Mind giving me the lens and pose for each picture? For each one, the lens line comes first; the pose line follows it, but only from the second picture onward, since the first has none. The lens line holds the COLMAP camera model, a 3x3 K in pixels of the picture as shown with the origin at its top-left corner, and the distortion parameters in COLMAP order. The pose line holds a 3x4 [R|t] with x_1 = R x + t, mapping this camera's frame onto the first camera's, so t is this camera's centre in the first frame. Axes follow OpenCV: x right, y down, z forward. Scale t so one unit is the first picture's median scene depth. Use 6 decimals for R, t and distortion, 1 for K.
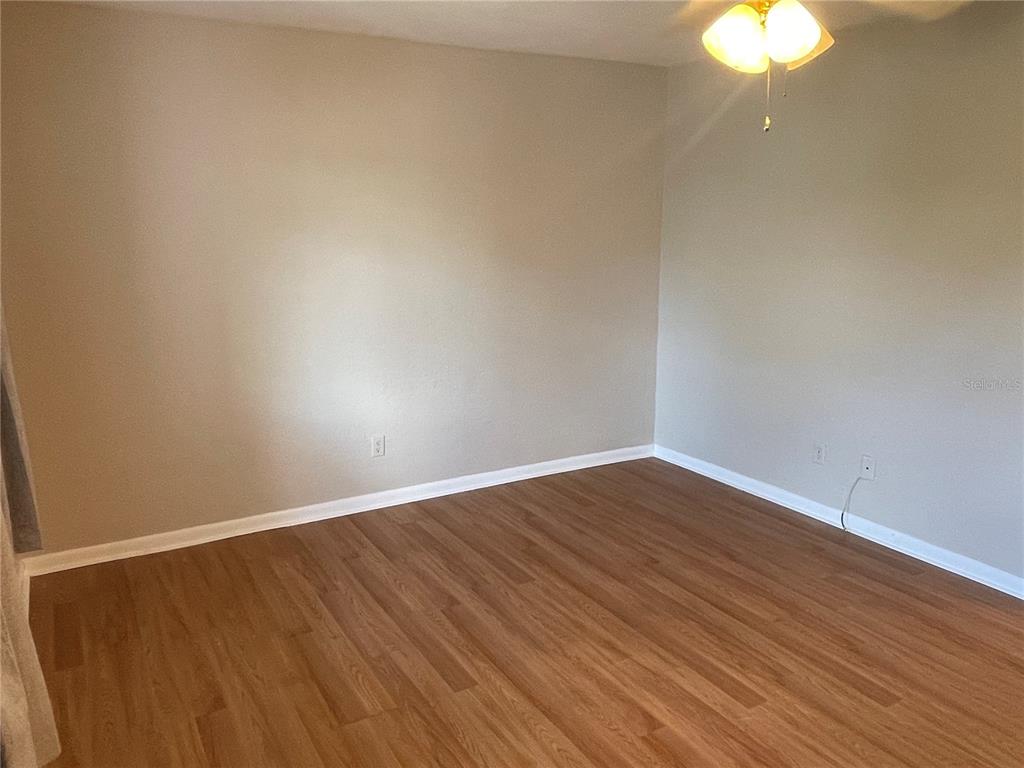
lens RADIAL K [[792.2, 0, 512.3], [0, 792.2, 383.9], [0, 0, 1]] dist [-0.003543, -0.002907]
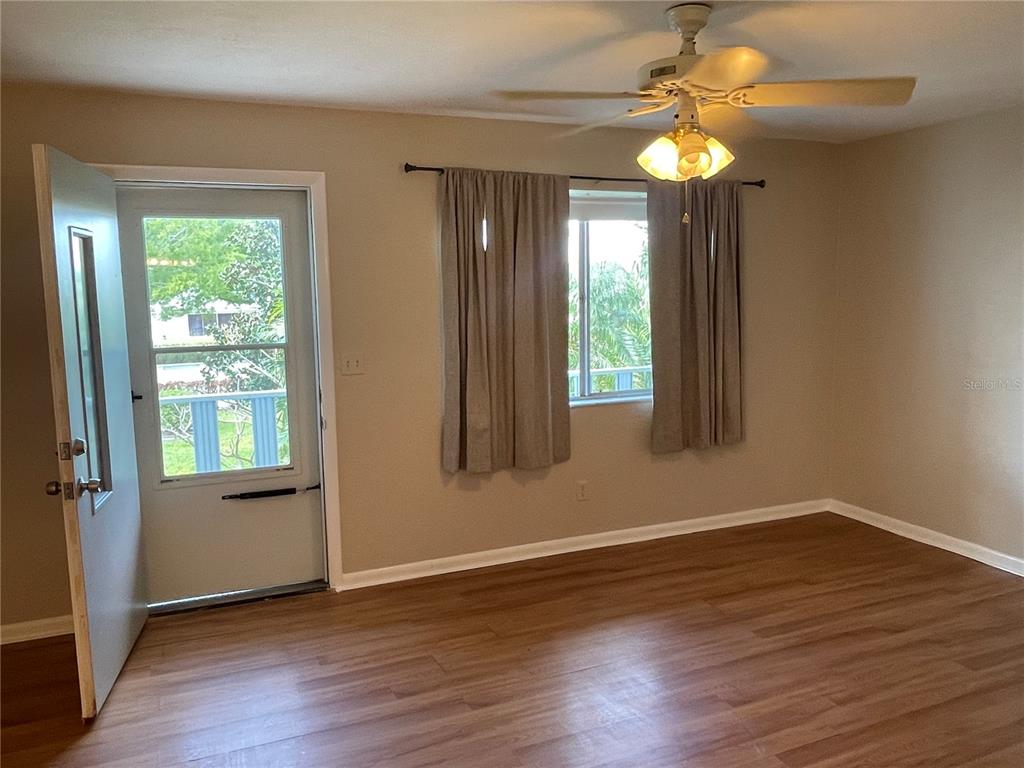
lens RADIAL K [[792.2, 0, 512.7], [0, 792.2, 382.4], [0, 0, 1]] dist [-0.003543, -0.002907]
pose [[-0.122559, 0.133153, -0.983488, 1.122747], [-0.184174, 0.970695, 0.154372, -0.148195], [0.975223, 0.200053, -0.094444, 0.559781]]
